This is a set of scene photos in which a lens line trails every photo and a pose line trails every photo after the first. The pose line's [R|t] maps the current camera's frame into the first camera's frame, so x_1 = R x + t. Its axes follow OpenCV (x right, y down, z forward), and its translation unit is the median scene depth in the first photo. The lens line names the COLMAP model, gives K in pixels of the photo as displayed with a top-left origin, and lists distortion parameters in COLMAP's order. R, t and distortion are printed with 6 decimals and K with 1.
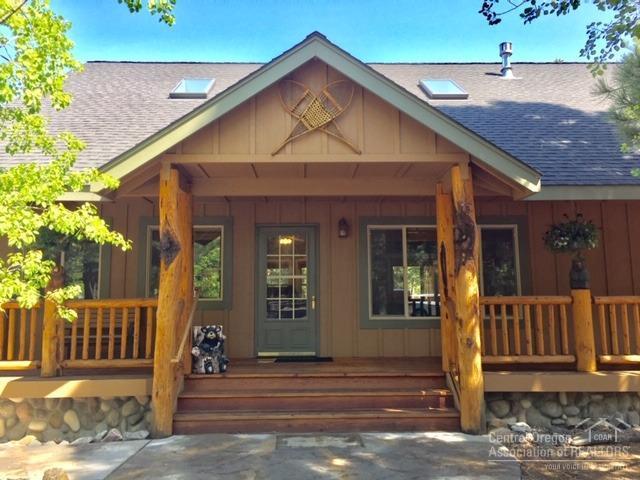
lens RADIAL K [[544.2, 0, 320.0], [0, 544.2, 240.0], [0, 0, 1]] dist [0.063247, -0.096892]
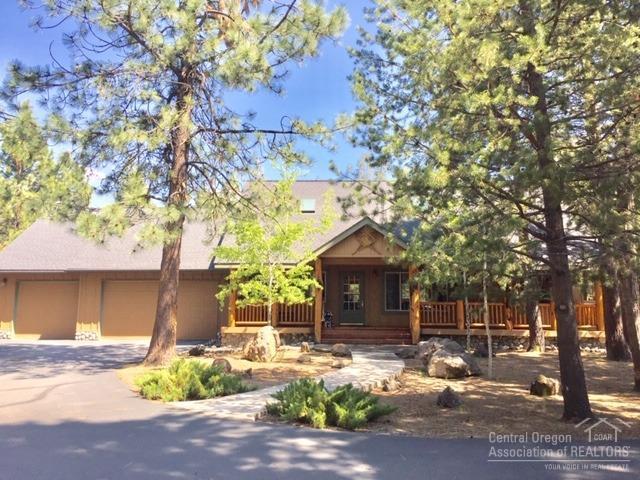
lens RADIAL K [[544.2, 0, 320.0], [0, 544.2, 240.0], [0, 0, 1]] dist [0.063247, -0.096892]
pose [[0.998687, 0.007558, -0.050672, -0.106232], [-0.008227, 0.999881, -0.013020, -0.184443], [0.050568, 0.013420, 0.998630, -1.947389]]
